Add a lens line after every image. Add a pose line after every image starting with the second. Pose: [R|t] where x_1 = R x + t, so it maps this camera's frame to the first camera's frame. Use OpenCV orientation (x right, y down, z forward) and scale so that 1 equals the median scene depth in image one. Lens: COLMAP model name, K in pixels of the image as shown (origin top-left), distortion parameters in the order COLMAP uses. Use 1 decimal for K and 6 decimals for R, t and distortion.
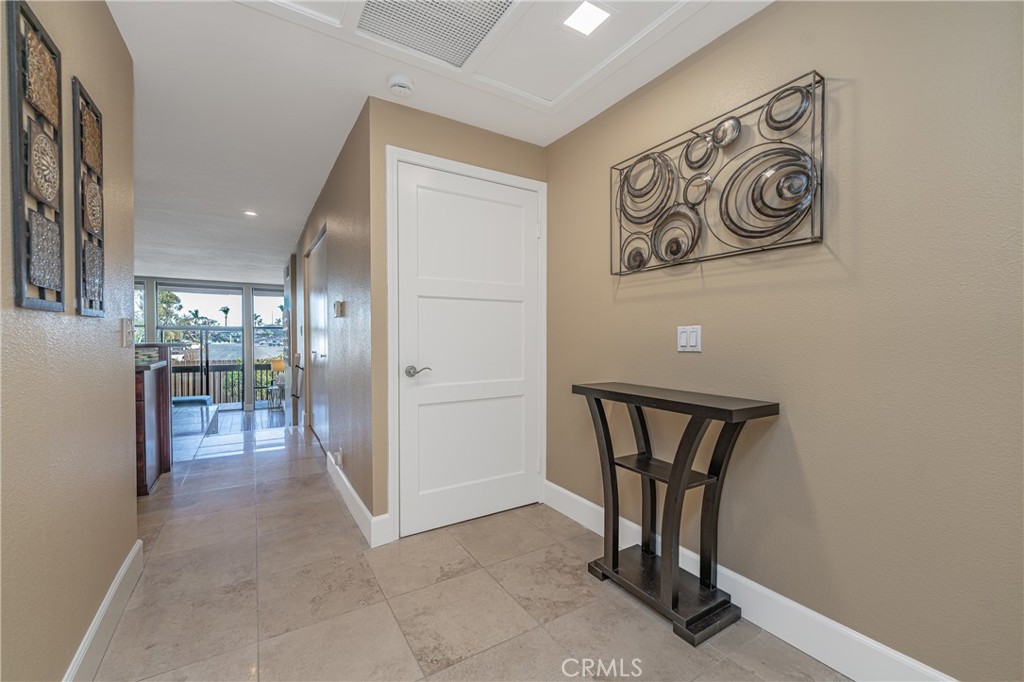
lens RADIAL K [[418.5, 0, 508.5], [0, 418.5, 346.2], [0, 0, 1]] dist [0.001060, 0.000017]
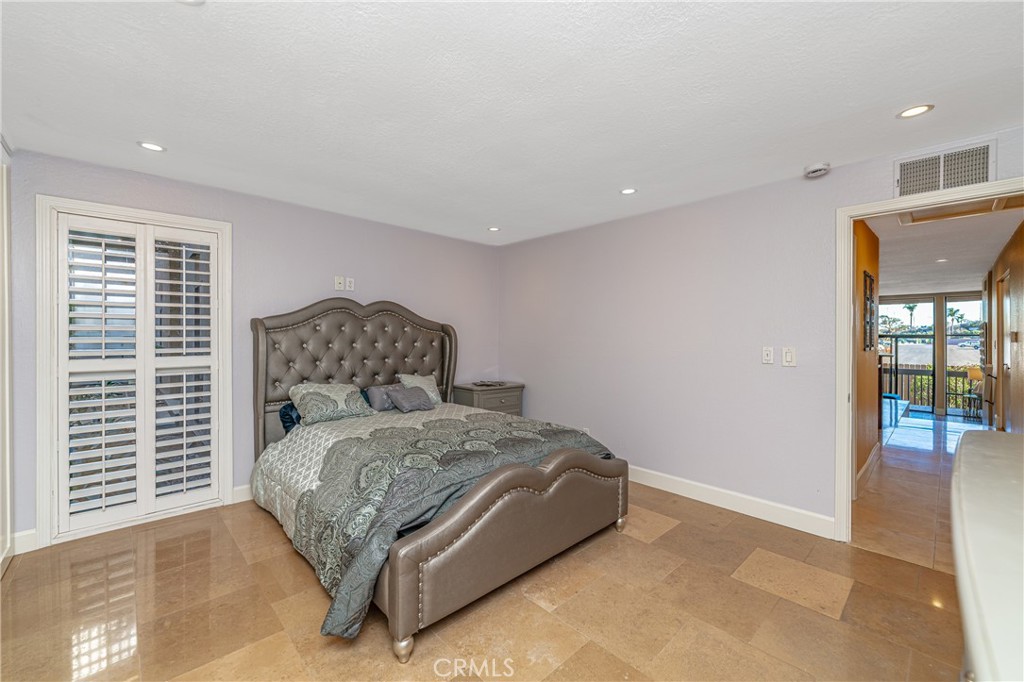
lens RADIAL K [[418.5, 0, 515.7], [0, 418.5, 334.7], [0, 0, 1]] dist [0.001060, 0.000017]
pose [[0.219313, -0.004769, -0.975643, 0.676607], [-0.022526, 0.999697, -0.009950, -0.043756], [0.975395, 0.024160, 0.219139, -1.066066]]
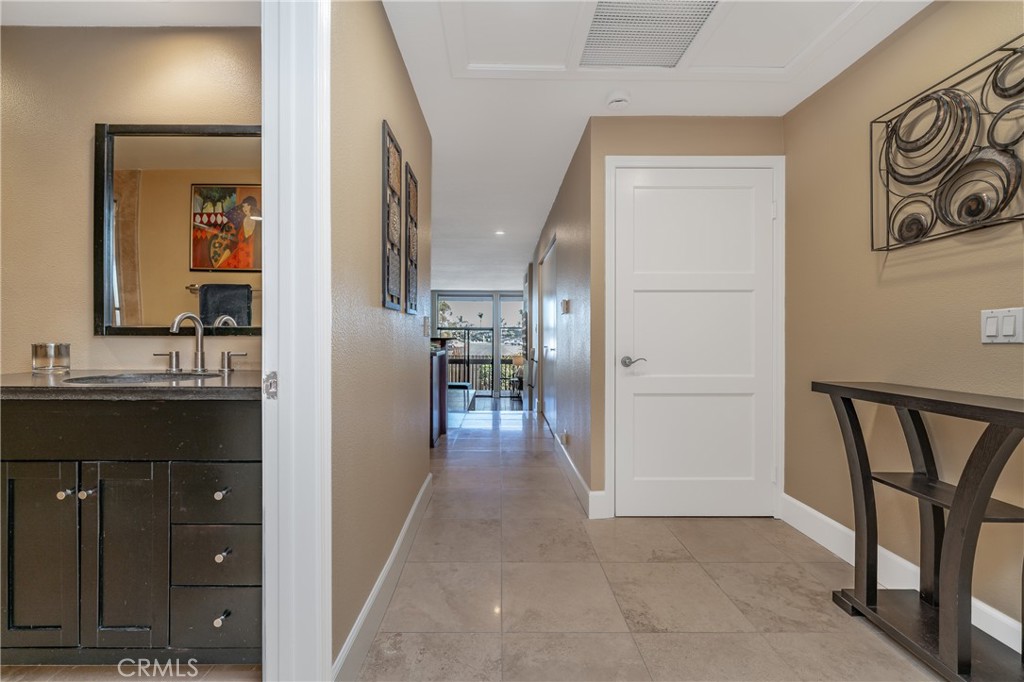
lens RADIAL K [[418.5, 0, 501.0], [0, 418.5, 342.7], [0, 0, 1]] dist [0.001060, 0.000017]
pose [[0.855340, 0.006696, -0.518023, 0.038826], [-0.011448, 0.999917, -0.005977, 0.018564], [0.517940, 0.011043, 0.855346, -0.067166]]
